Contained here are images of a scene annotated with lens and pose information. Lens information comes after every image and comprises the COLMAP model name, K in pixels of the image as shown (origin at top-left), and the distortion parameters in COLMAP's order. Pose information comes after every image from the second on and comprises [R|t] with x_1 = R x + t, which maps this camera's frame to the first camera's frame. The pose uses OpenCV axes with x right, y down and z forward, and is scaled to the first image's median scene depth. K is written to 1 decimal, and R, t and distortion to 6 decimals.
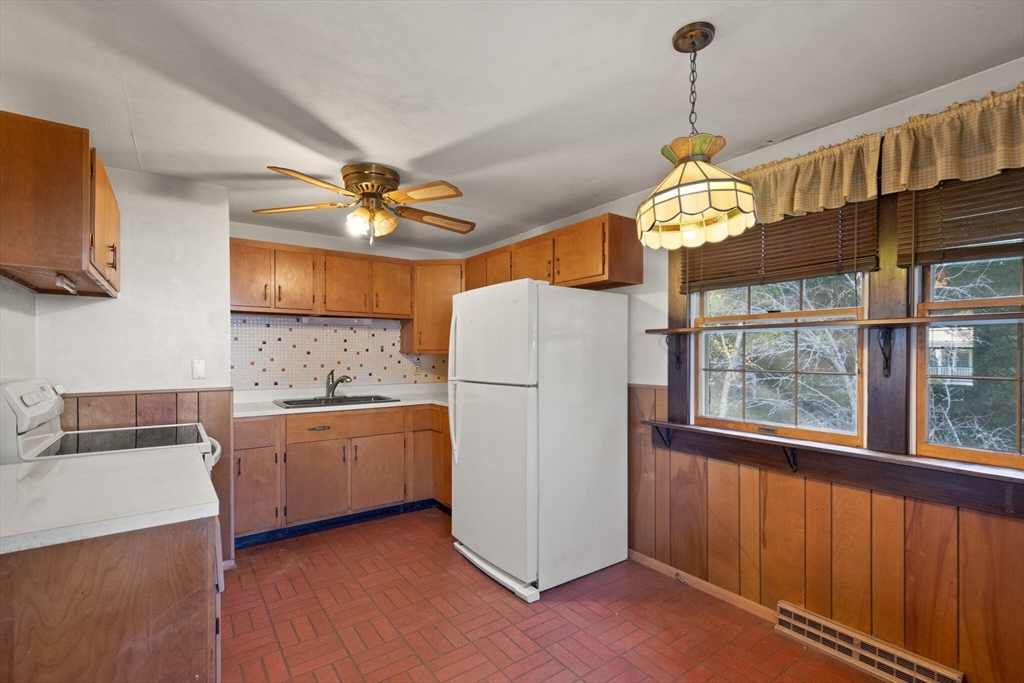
lens RADIAL K [[477.5, 0, 507.6], [0, 477.5, 354.8], [0, 0, 1]] dist [0.012267, -0.003589]
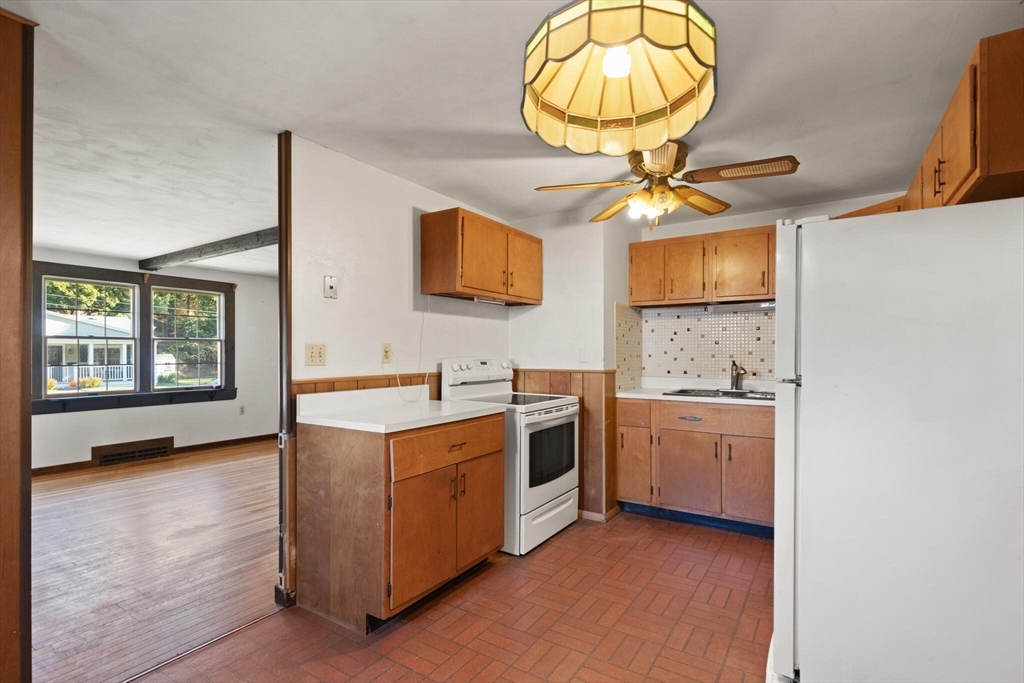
lens RADIAL K [[485.1, 0, 504.6], [0, 485.1, 350.1], [0, 0, 1]] dist [0.003364, 0.000076]
pose [[0.350349, -0.002578, -0.936616, 0.533882], [-0.004889, 0.999978, -0.004581, 0.026934], [0.936607, 0.006184, 0.350328, 0.388676]]
